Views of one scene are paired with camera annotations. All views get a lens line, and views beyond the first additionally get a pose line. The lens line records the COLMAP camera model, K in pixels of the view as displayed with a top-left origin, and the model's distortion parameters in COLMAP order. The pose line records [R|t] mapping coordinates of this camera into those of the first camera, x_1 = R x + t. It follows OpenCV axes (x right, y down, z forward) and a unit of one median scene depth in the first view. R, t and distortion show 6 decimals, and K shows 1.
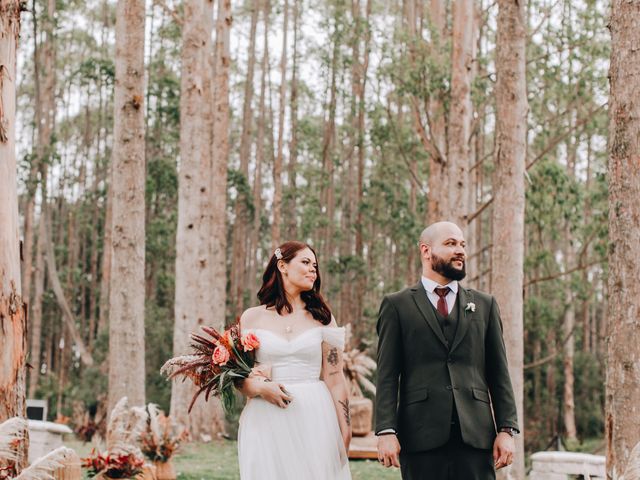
lens RADIAL K [[2280.7, 0, 320.0], [0, 2280.7, 240.0], [0, 0, 1]] dist [0.623686, 0.497313]
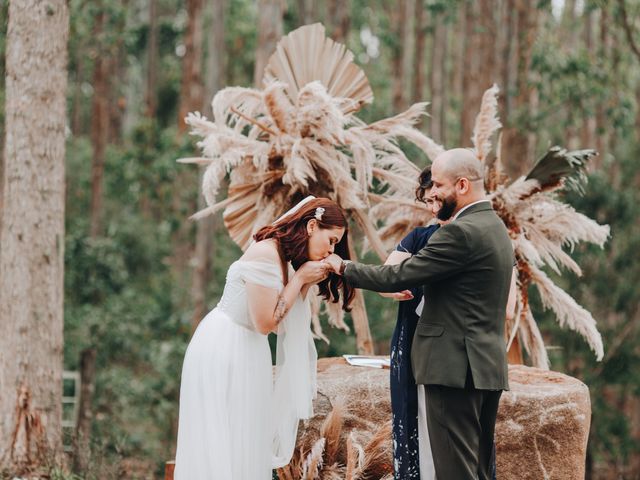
lens RADIAL K [[2820.7, 0, 320.0], [0, 2820.7, 240.0], [0, 0, 1]] dist [-0.035358, -2.294403]
pose [[0.999132, 0.015848, -0.038529, 0.004434], [-0.012573, 0.996404, 0.083793, 0.027810], [0.039718, -0.083236, 0.995738, 0.671064]]
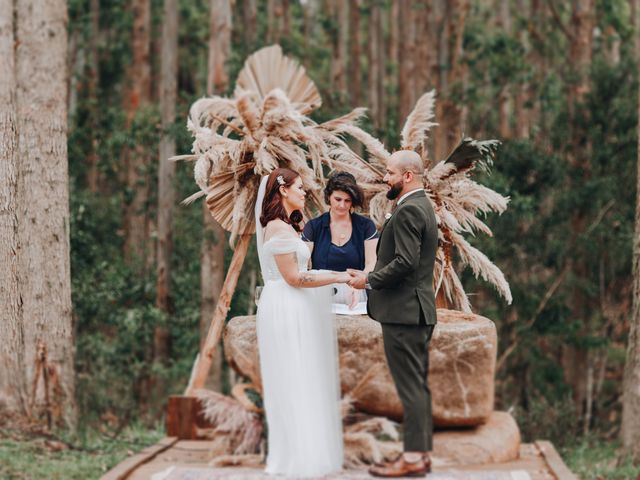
lens RADIAL K [[3703.9, 0, 320.0], [0, 3703.9, 240.0], [0, 0, 1]] dist [0.000386, 3.344784]
pose [[0.999768, -0.016036, -0.014397, 0.004906], [0.017365, 0.995084, 0.097501, 0.005597], [0.012762, -0.097728, 0.995131, 0.453949]]
